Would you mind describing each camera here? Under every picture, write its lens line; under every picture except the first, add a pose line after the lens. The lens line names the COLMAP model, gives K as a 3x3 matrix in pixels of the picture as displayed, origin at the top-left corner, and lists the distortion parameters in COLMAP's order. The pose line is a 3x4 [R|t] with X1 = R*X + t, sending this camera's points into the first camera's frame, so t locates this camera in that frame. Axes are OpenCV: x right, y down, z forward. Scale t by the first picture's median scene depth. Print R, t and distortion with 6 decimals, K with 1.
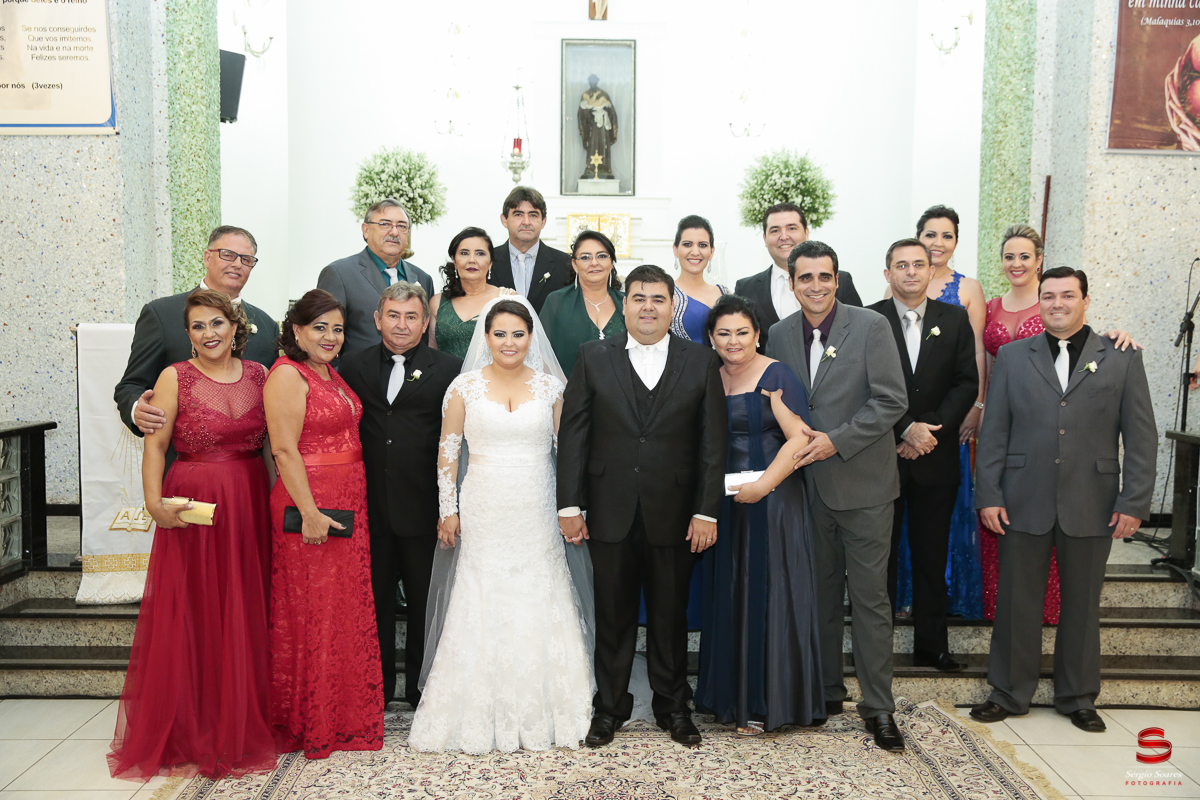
lens RADIAL K [[1125.9, 0, 600.0], [0, 1125.9, 400.0], [0, 0, 1]] dist [0.009997, 0.016643]
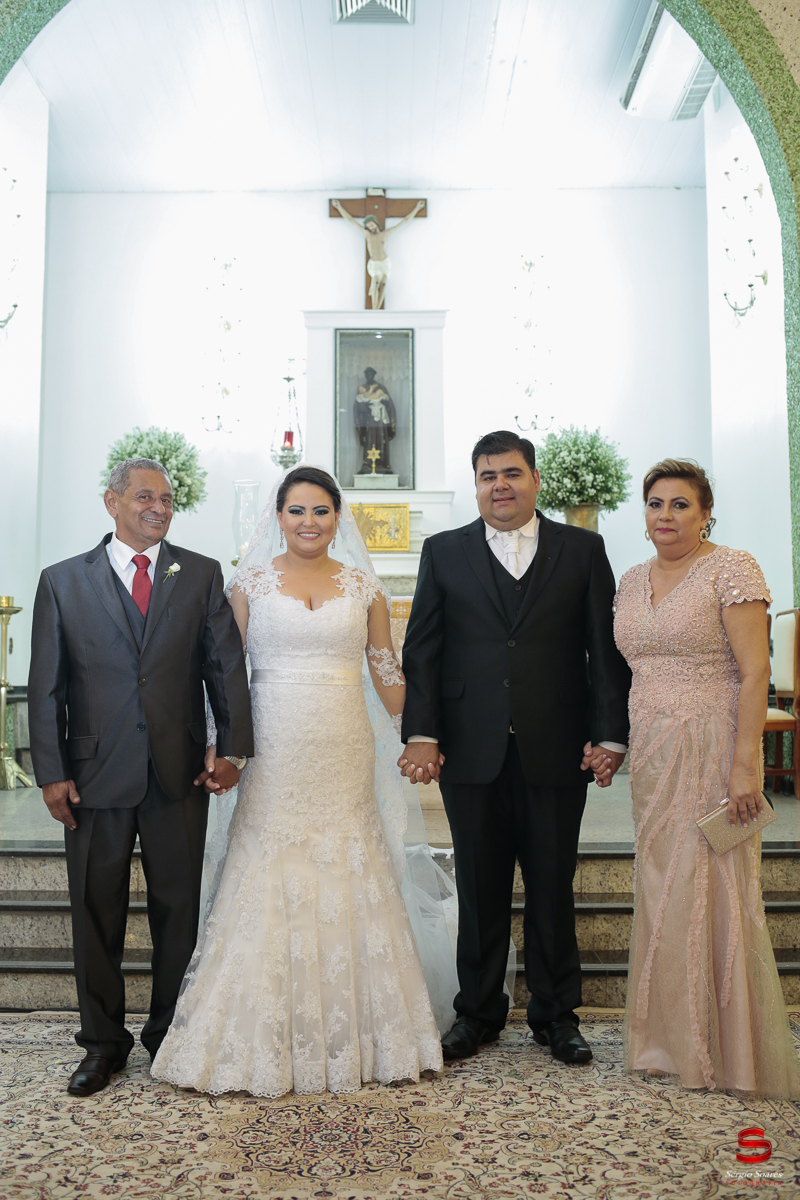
lens RADIAL K [[1140.1, 0, 394.0], [0, 1140.1, 601.9], [0, 0, 1]] dist [-0.045165, 0.006132]
pose [[0.999929, -0.010007, -0.006400, 0.032045], [0.009006, 0.989985, -0.140886, 0.070896], [0.007746, 0.140818, 0.990005, 0.142278]]
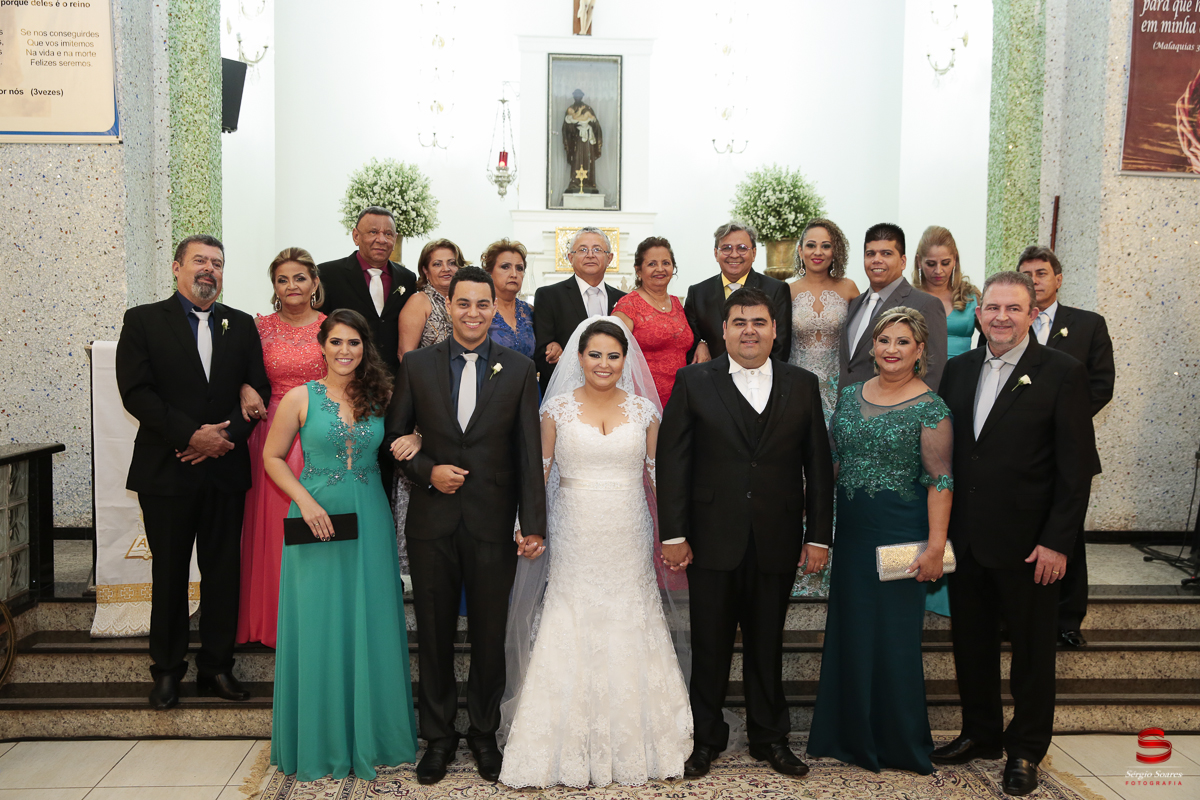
lens RADIAL K [[1101.2, 0, 600.0], [0, 1101.2, 400.0], [0, 0, 1]] dist [-0.006357, 0.025684]
pose [[0.998627, 0.001054, 0.052372, -0.065144], [-0.000661, 0.999971, -0.007523, -0.008997], [-0.052378, 0.007478, 0.998599, 0.040687]]
